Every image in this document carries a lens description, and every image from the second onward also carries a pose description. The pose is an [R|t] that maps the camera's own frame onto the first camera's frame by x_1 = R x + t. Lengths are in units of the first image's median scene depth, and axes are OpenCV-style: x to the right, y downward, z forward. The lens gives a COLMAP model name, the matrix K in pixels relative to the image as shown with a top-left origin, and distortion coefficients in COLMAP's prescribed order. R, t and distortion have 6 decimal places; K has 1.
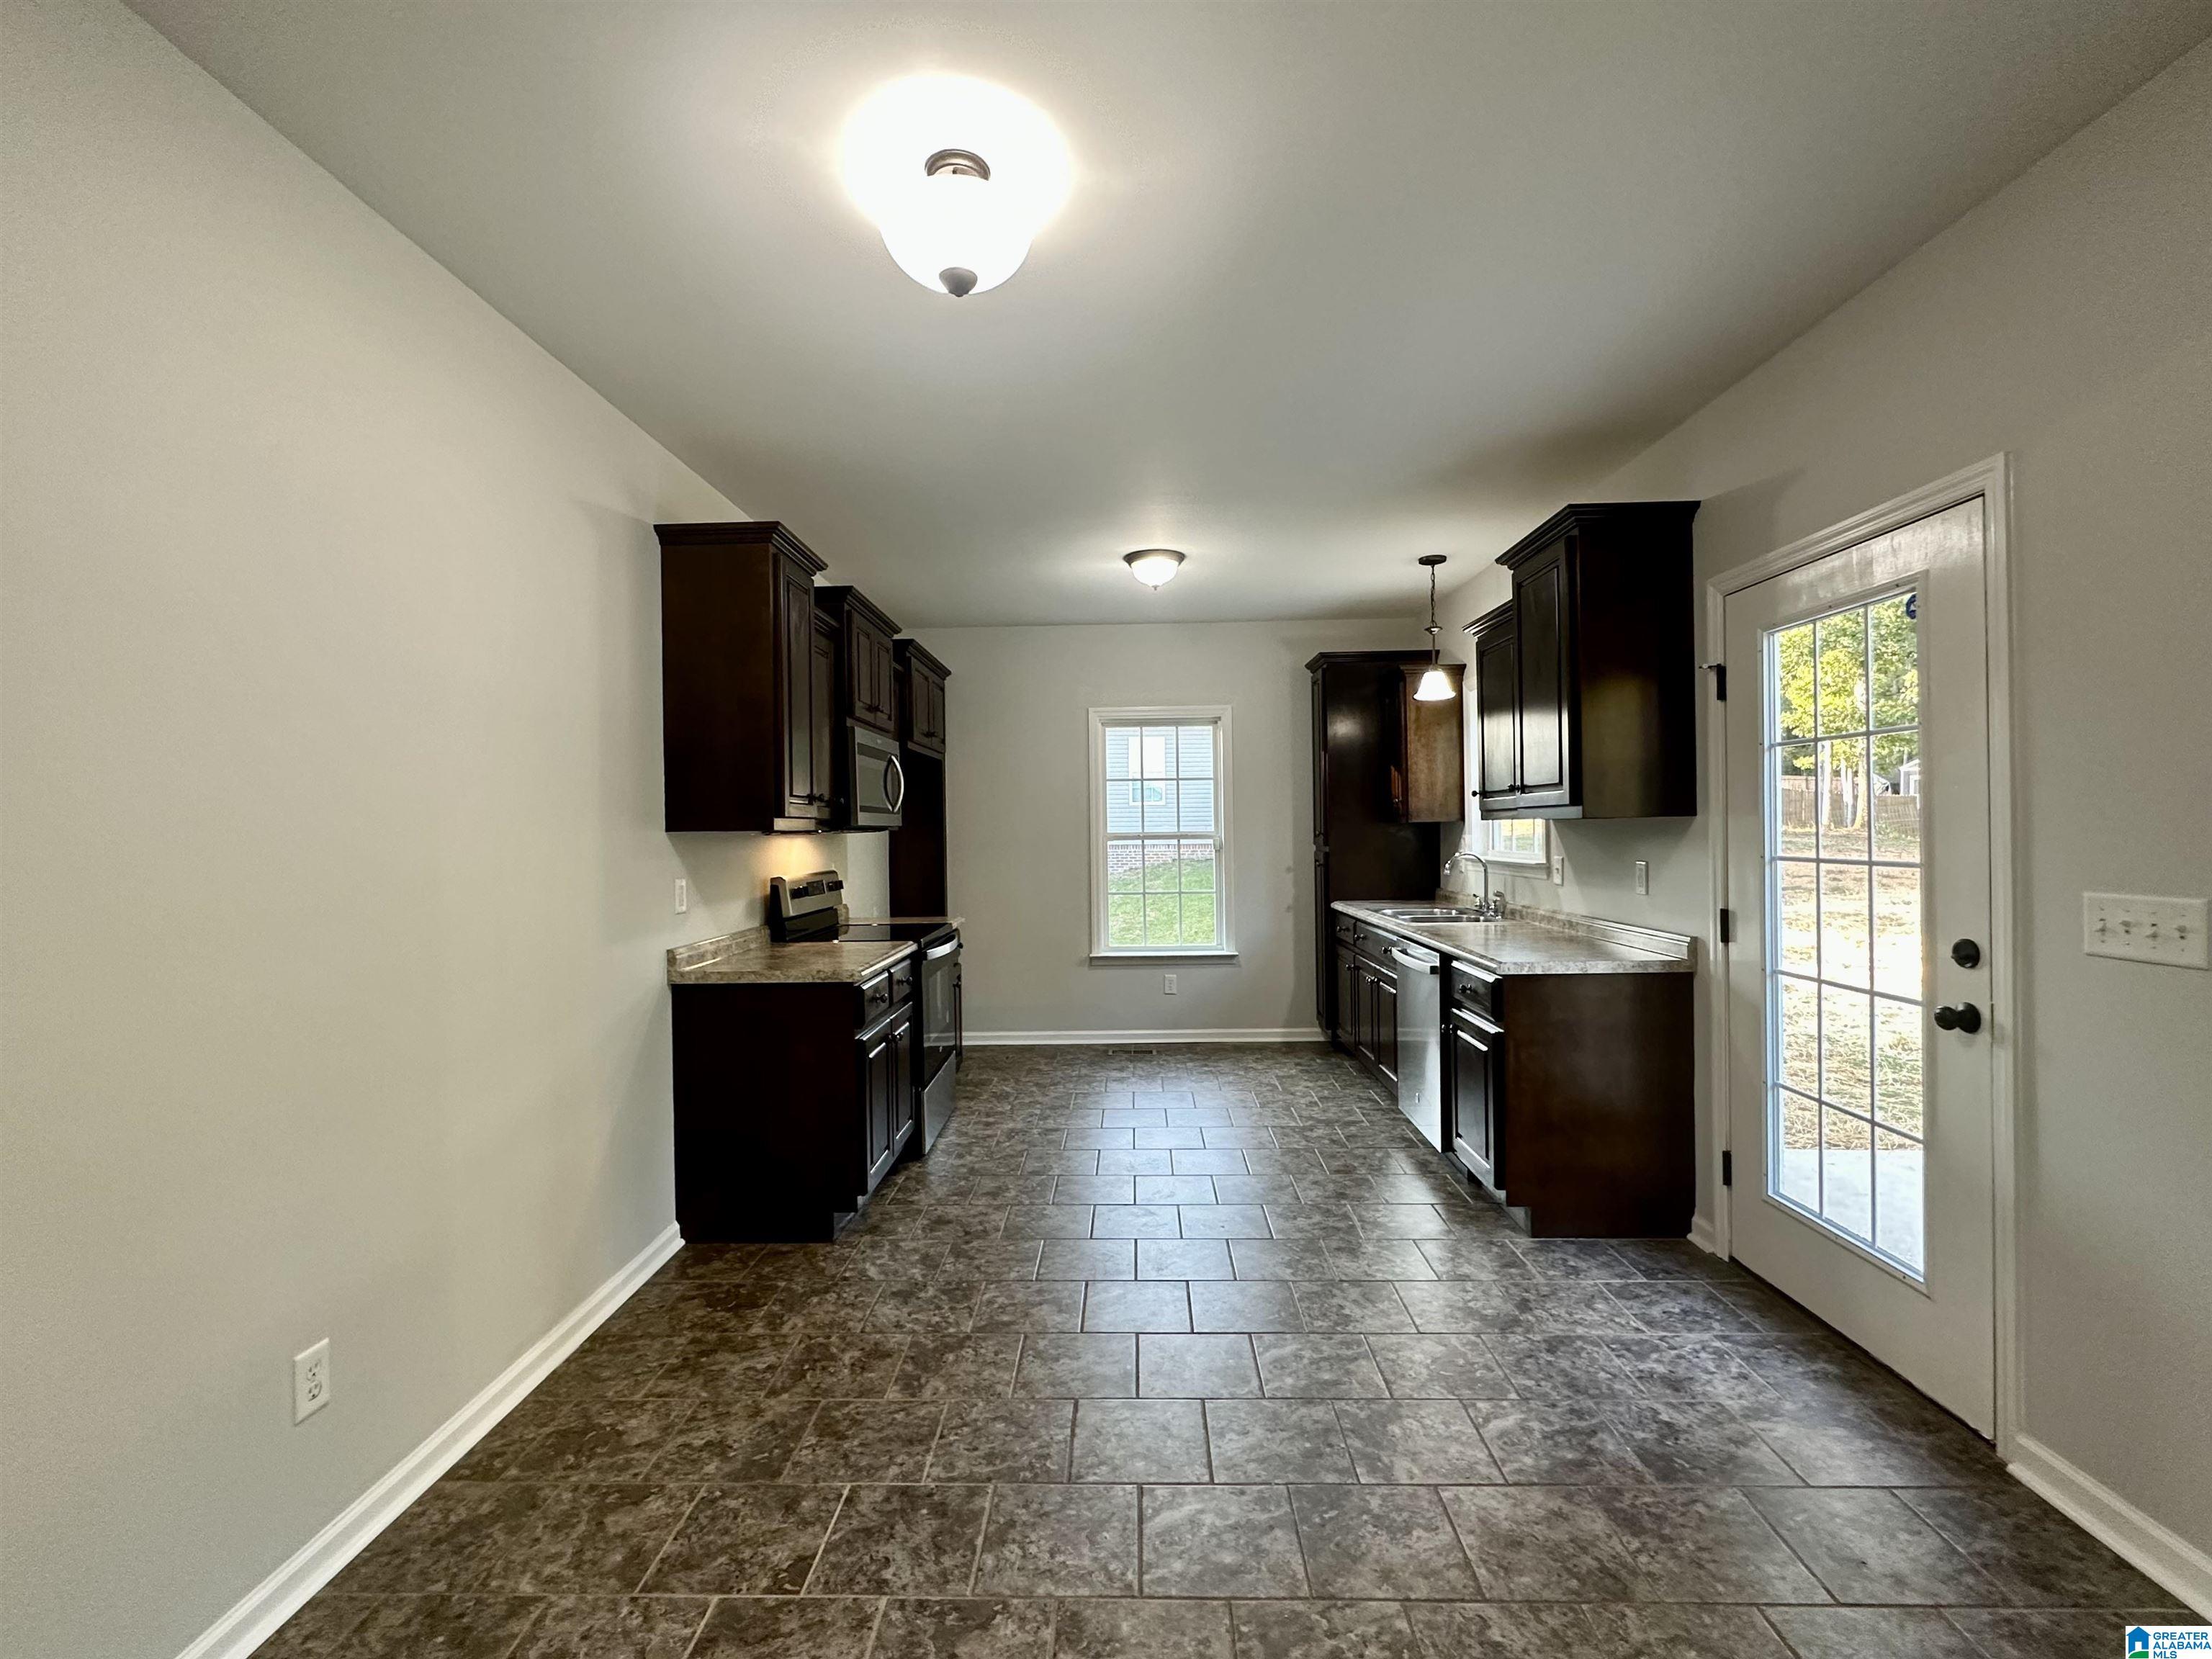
lens RADIAL K [[973.0, 0, 1106.0], [0, 973.0, 829.5], [0, 0, 1]] dist [-0.000103, -0.000021]
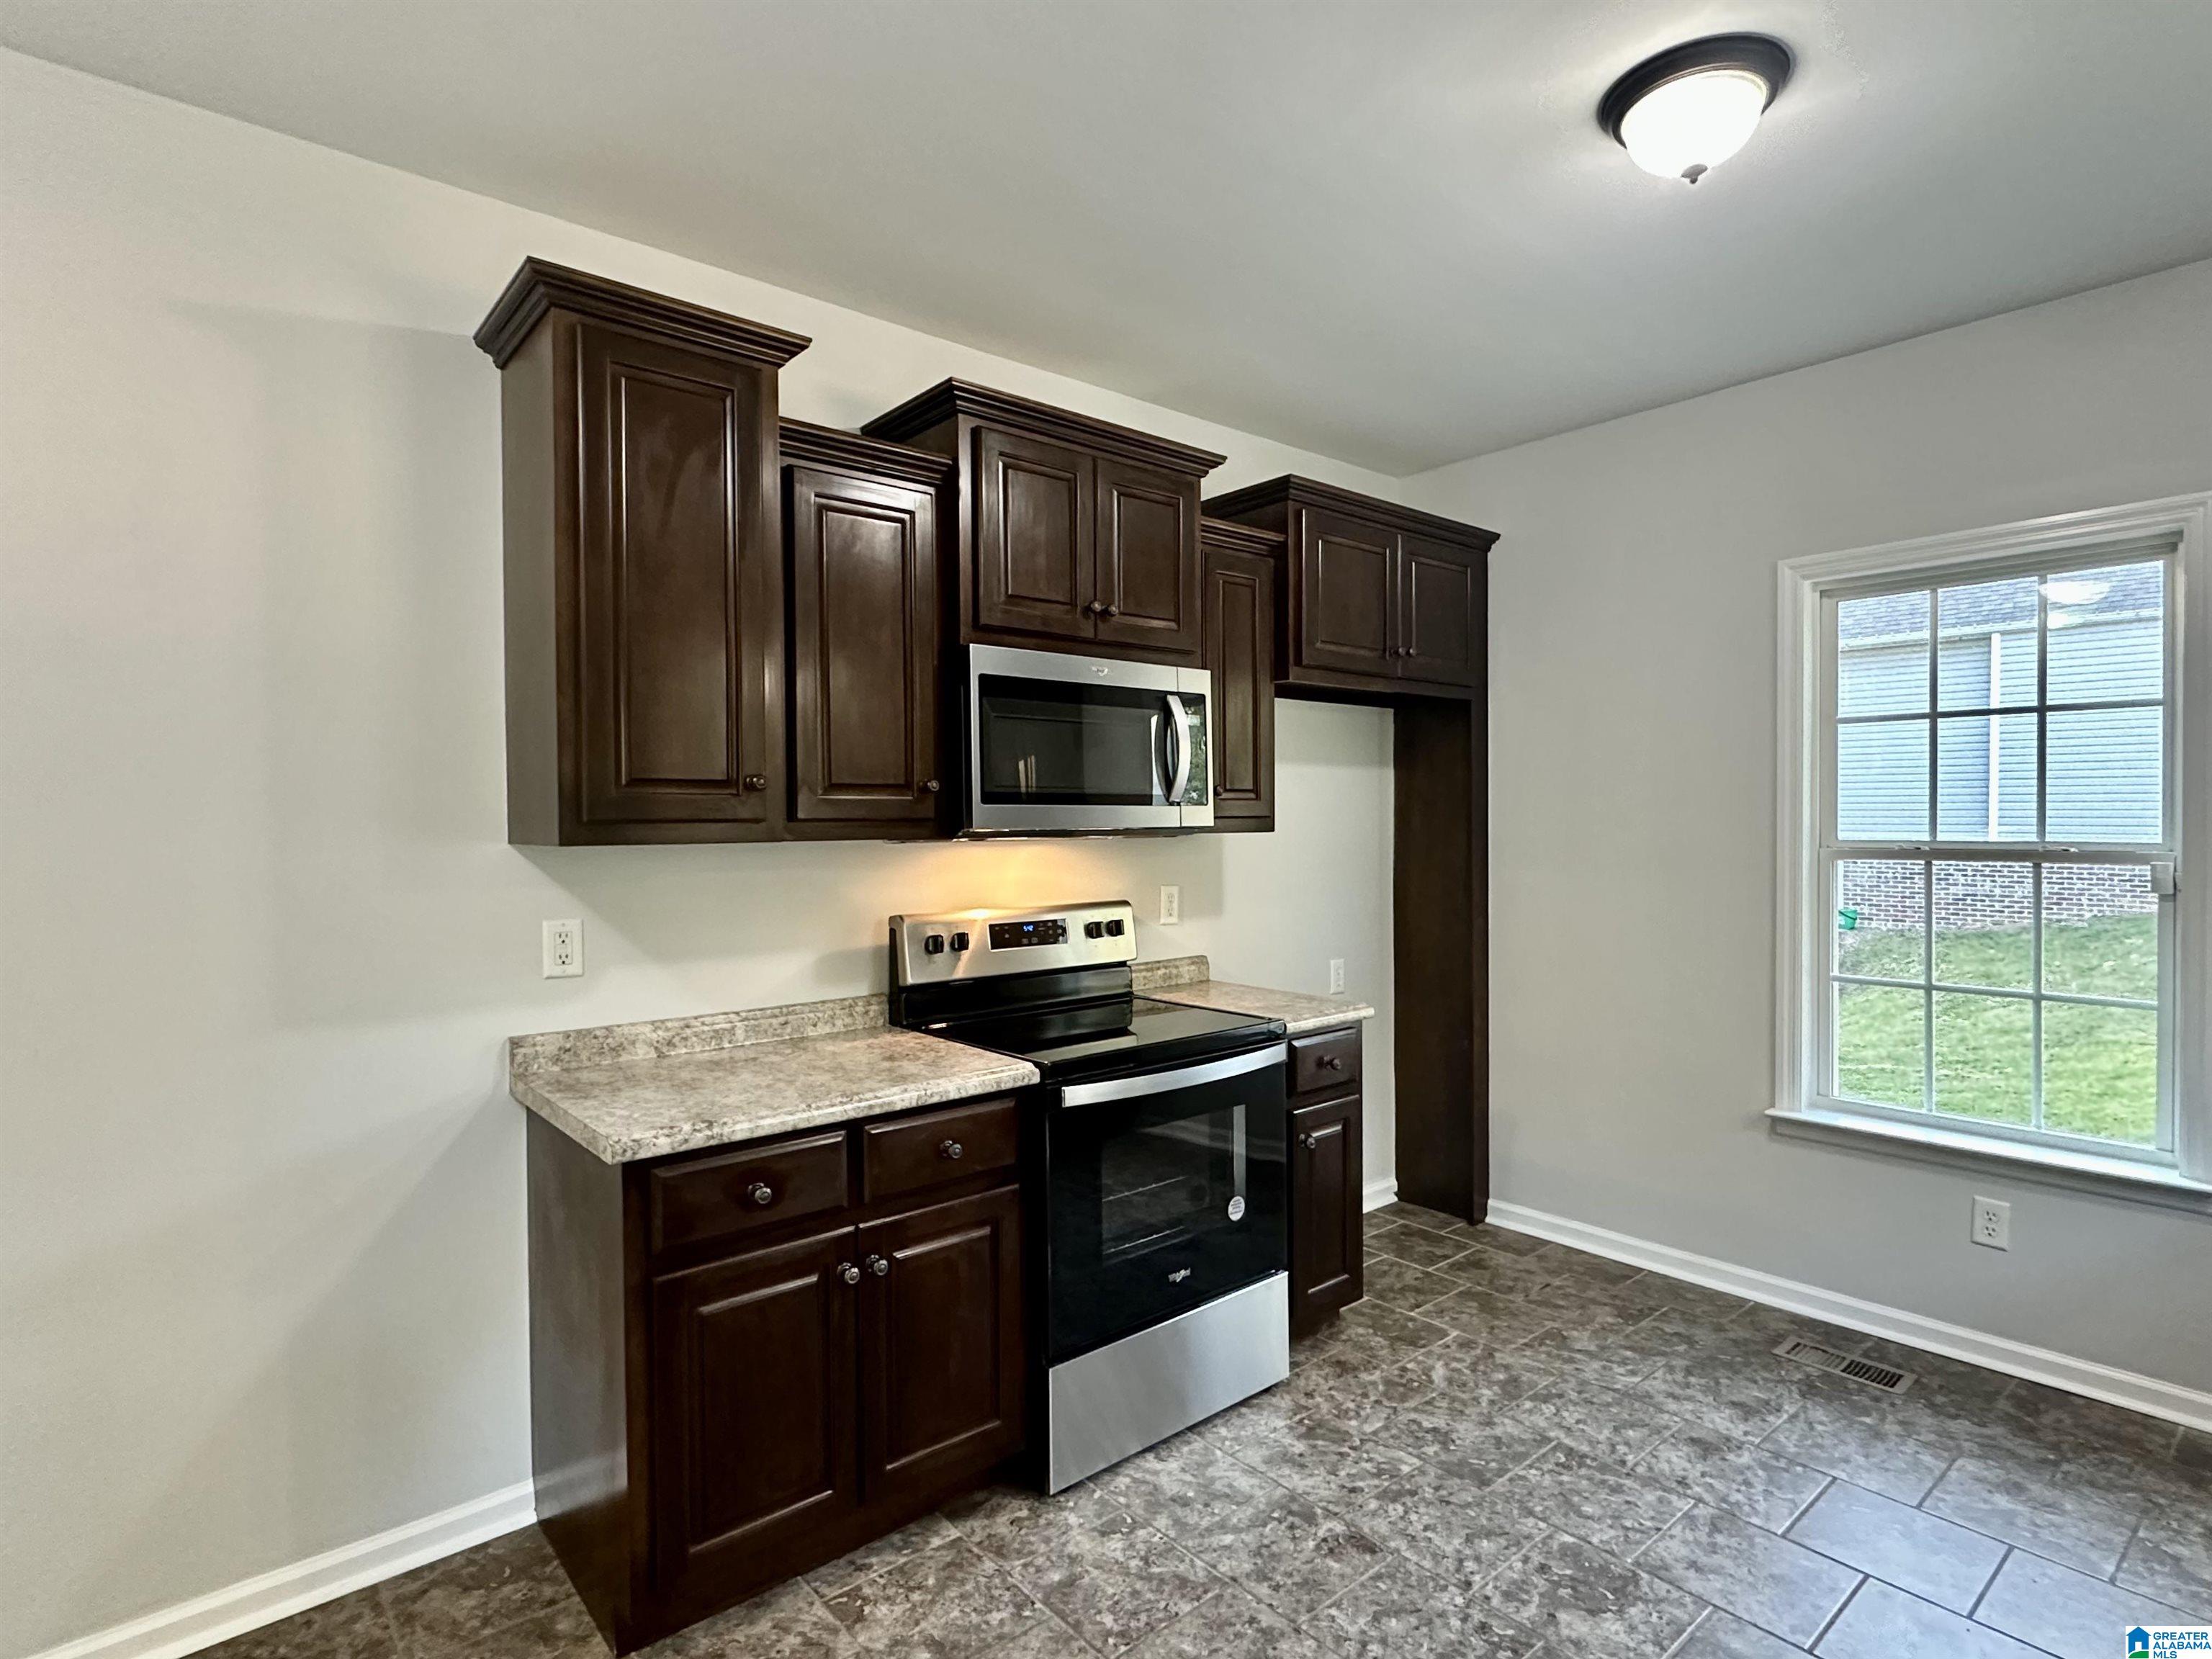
lens RADIAL K [[1136.3, 0, 1106.0], [0, 1136.3, 829.5], [0, 0, 1]] dist [0.009181, 0.000614]
pose [[0.664568, 0.019178, -0.746982, 0.231545], [-0.003374, 0.999737, 0.022665, -0.017350], [0.747220, -0.012542, 0.664458, 0.562206]]
